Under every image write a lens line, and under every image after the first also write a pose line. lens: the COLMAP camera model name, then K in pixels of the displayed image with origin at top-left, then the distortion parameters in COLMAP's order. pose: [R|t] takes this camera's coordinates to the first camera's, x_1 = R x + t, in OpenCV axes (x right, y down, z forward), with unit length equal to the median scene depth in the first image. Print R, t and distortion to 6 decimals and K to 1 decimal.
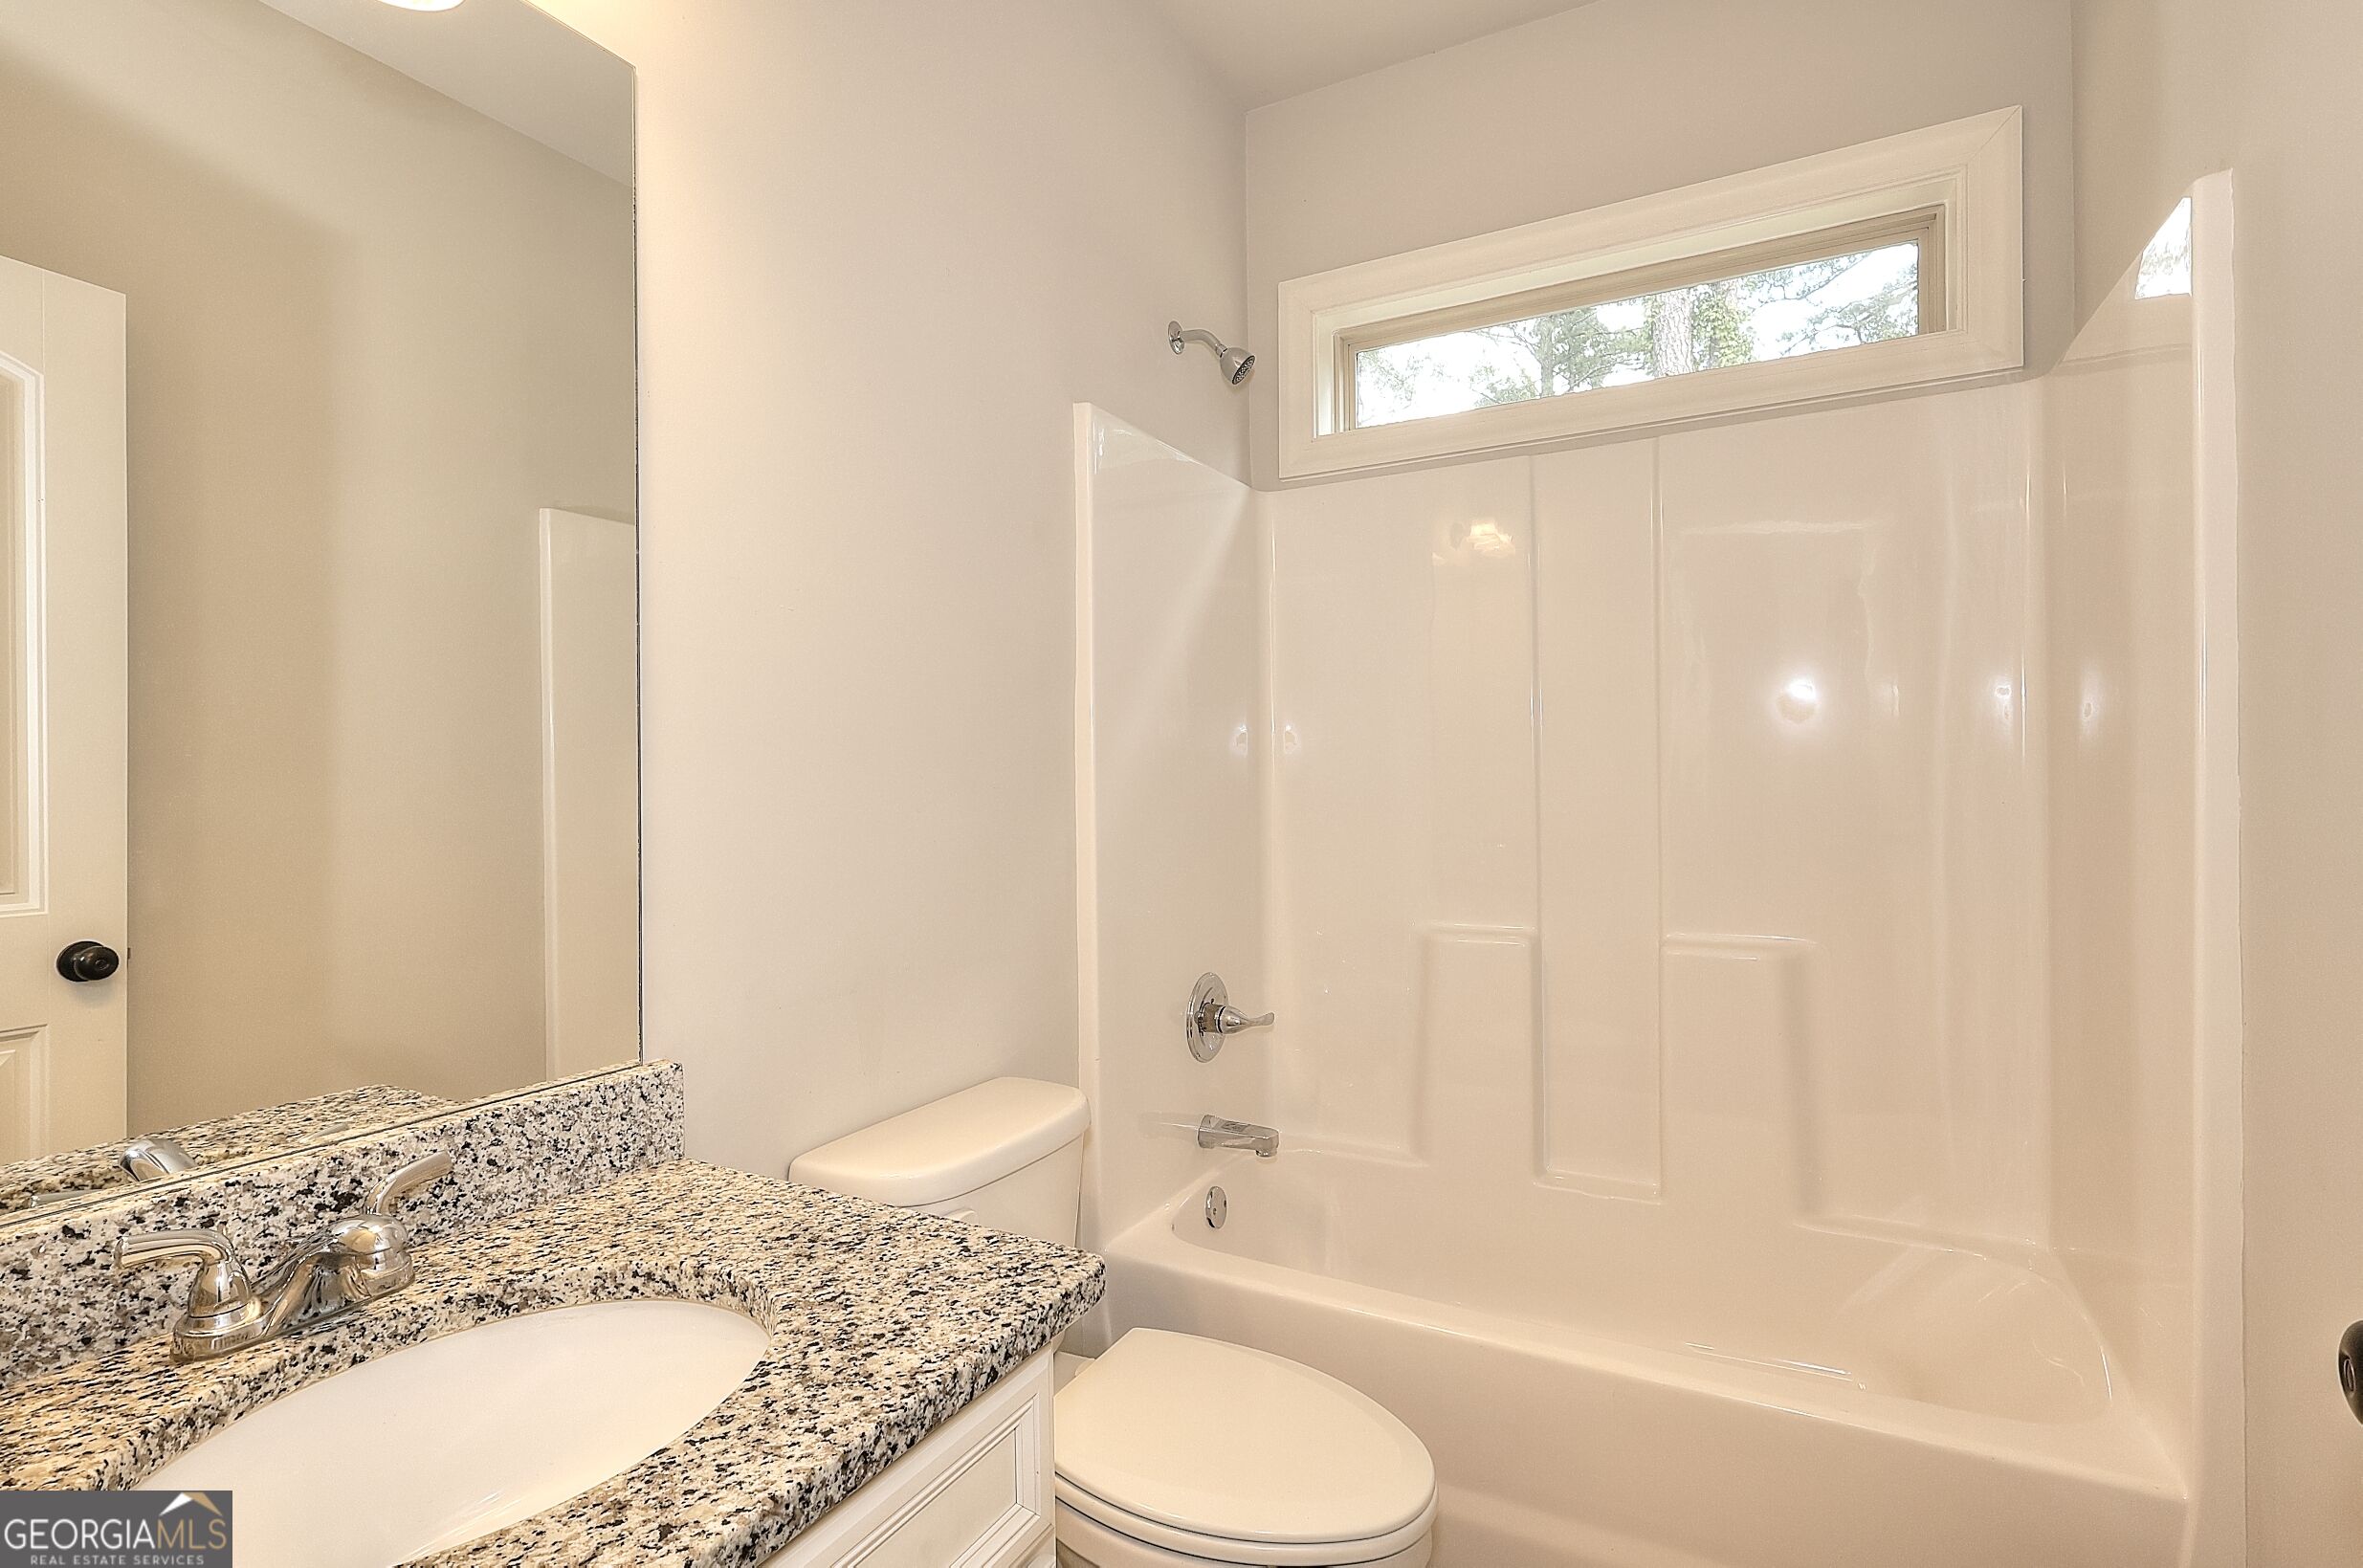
lens RADIAL K [[1086.7, 0, 1181.6], [0, 1086.7, 768.7], [0, 0, 1]] dist [-0.001613, 0.002598]
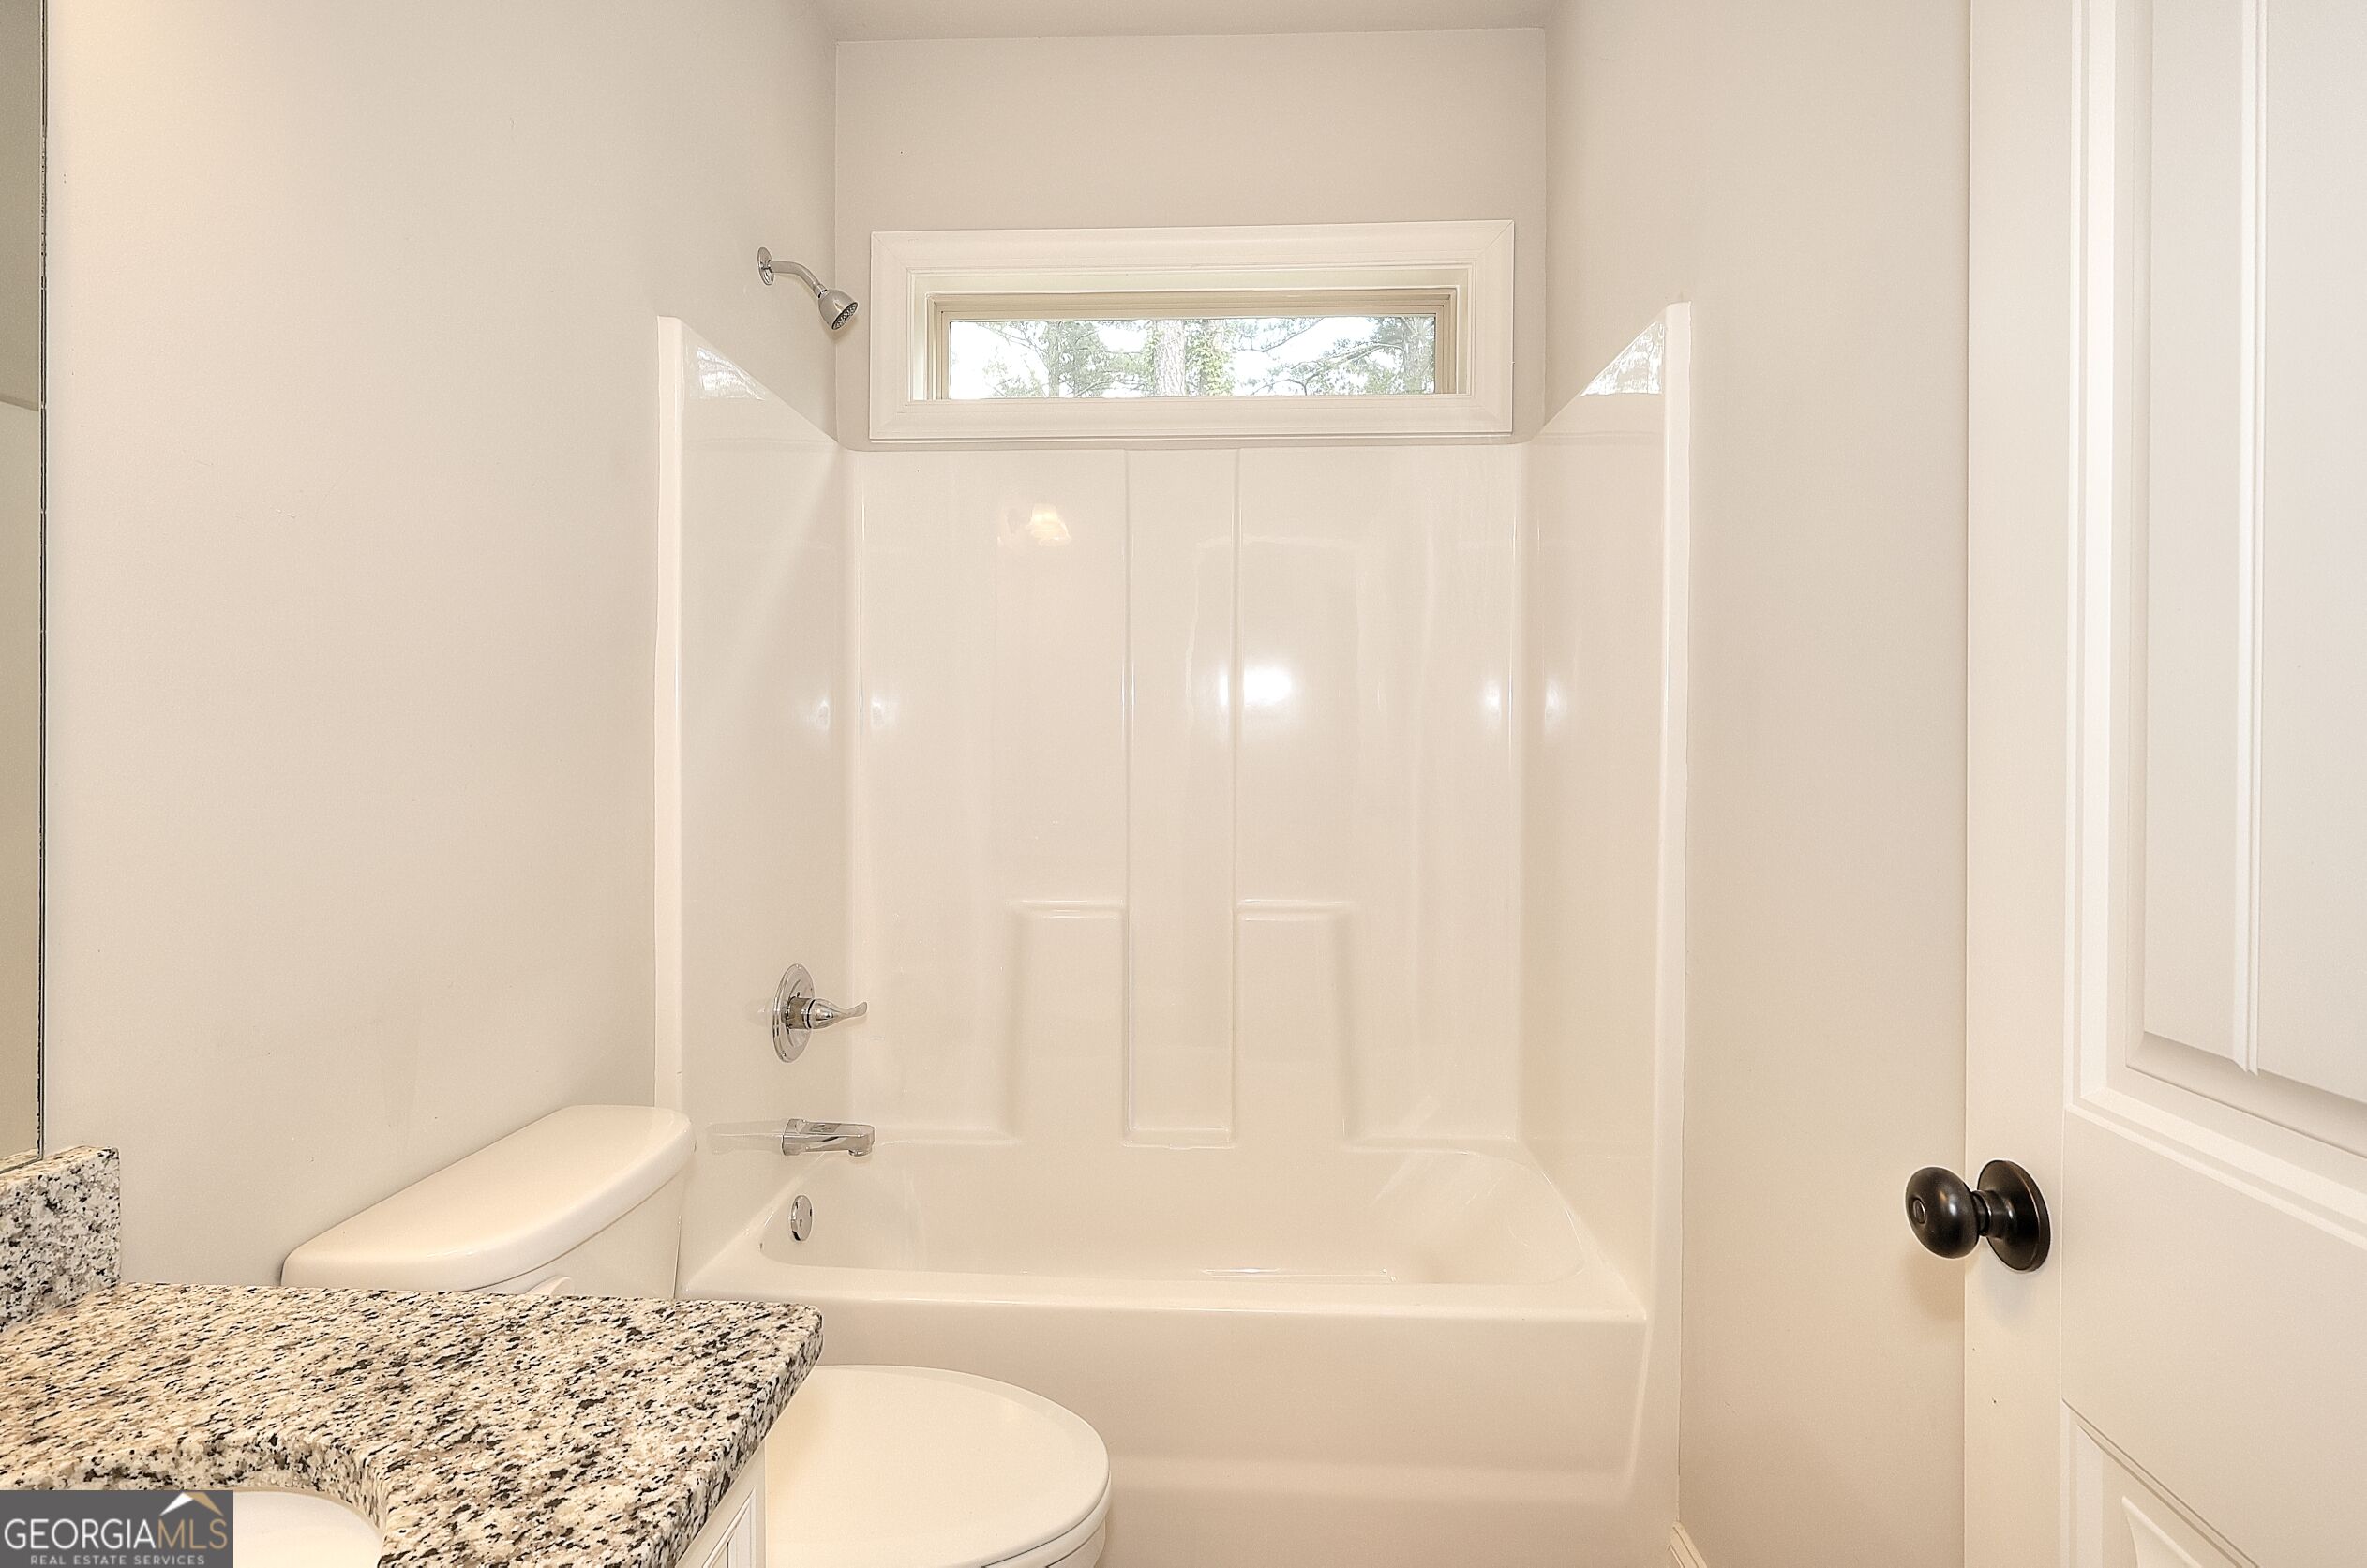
lens RADIAL K [[1069.2, 0, 1184.0], [0, 1069.2, 755.3], [0, 0, 1]] dist [0.001441, 0.000802]
pose [[0.905626, 0.016177, 0.423770, -0.154179], [-0.019128, 0.999813, 0.002711, 0.004454], [-0.423647, -0.010561, 0.905766, 0.100645]]
